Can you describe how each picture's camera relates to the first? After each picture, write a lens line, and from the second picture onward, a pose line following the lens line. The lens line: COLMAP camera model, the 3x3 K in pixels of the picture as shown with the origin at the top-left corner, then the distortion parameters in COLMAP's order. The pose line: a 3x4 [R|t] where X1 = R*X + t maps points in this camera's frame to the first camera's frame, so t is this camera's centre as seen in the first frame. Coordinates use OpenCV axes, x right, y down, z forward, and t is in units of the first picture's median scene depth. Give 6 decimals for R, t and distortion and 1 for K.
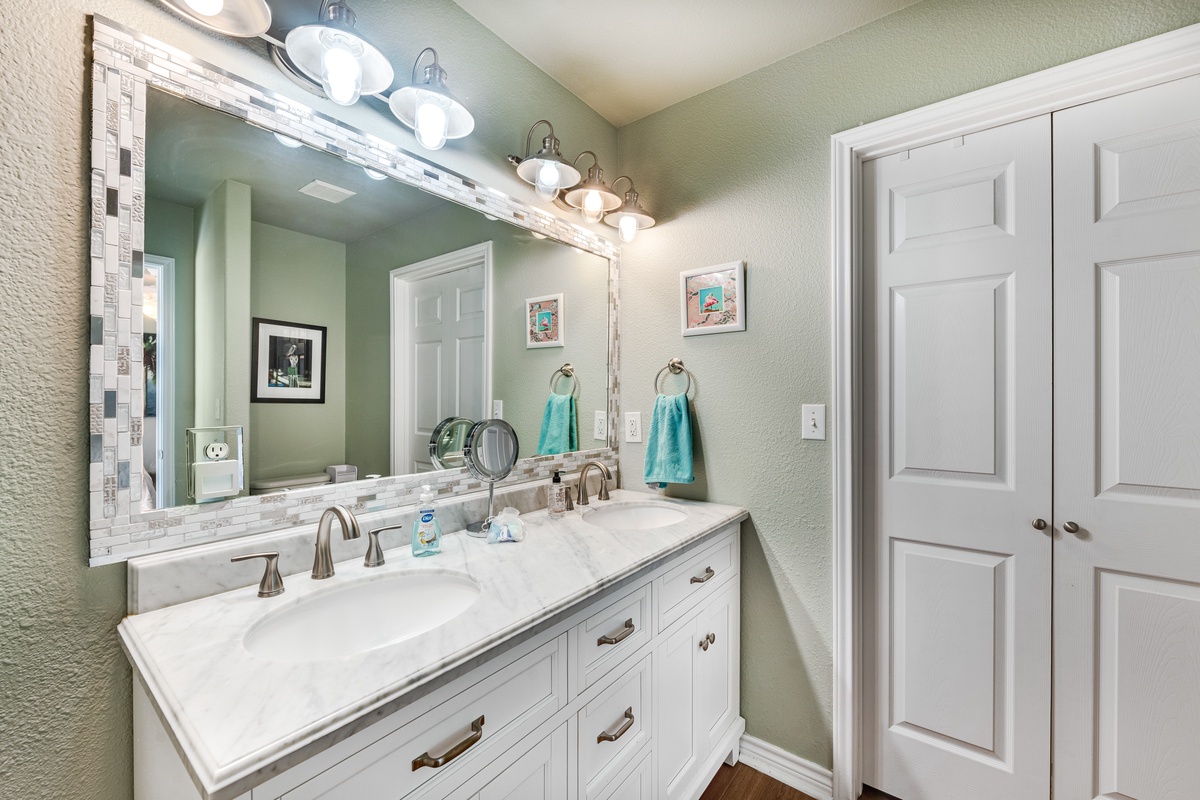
lens RADIAL K [[471.9, 0, 597.7], [0, 471.9, 396.8], [0, 0, 1]] dist [0.006601, -0.000204]
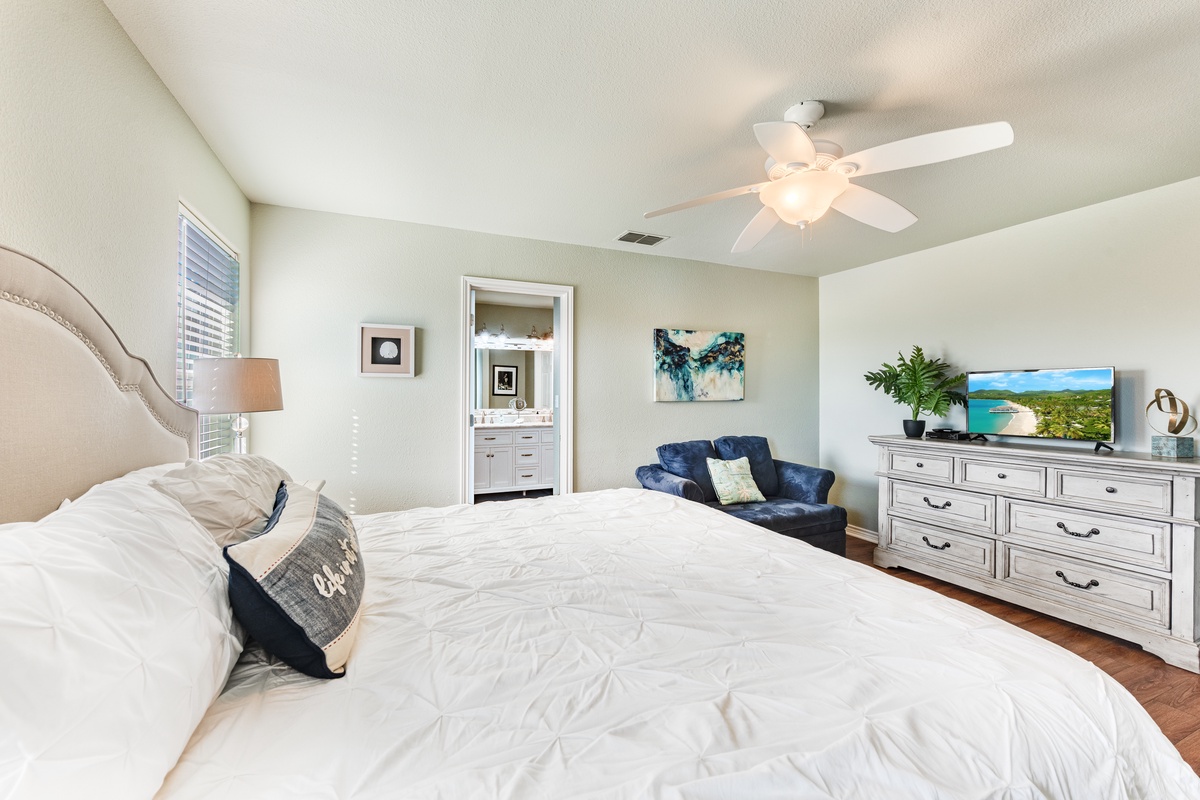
lens RADIAL K [[471.9, 0, 597.7], [0, 471.9, 396.8], [0, 0, 1]] dist [0.006601, -0.000204]
pose [[0.873297, 0.000343, -0.487189, 2.785343], [-0.000447, 1.000000, -0.000097, 0.048451], [0.487189, 0.000302, 0.873297, -2.694472]]
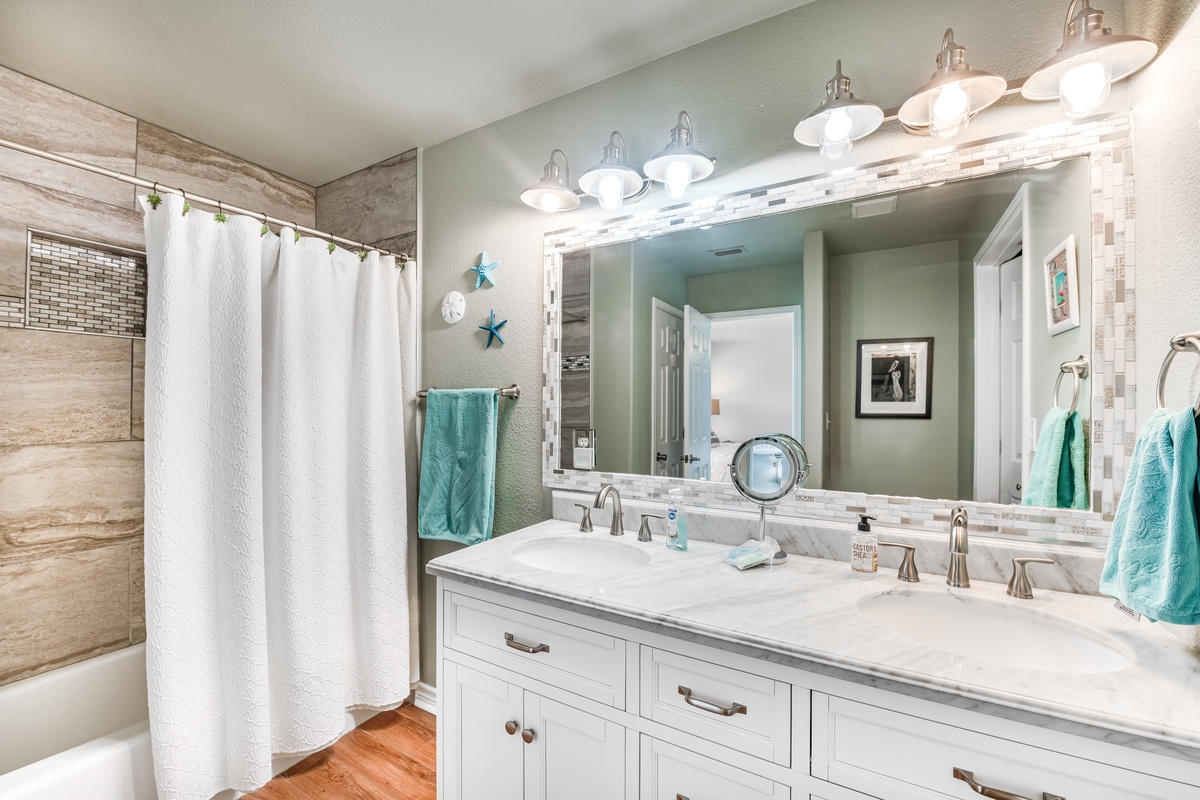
lens RADIAL K [[486.3, 0, 590.6], [0, 486.3, 401.4], [0, 0, 1]] dist [-0.008898, -0.000044]
pose [[0.134173, -0.017066, -0.990811, 0.723520], [-0.006362, 0.999816, -0.018083, -0.002647], [0.990938, 0.008730, 0.134039, 0.575951]]
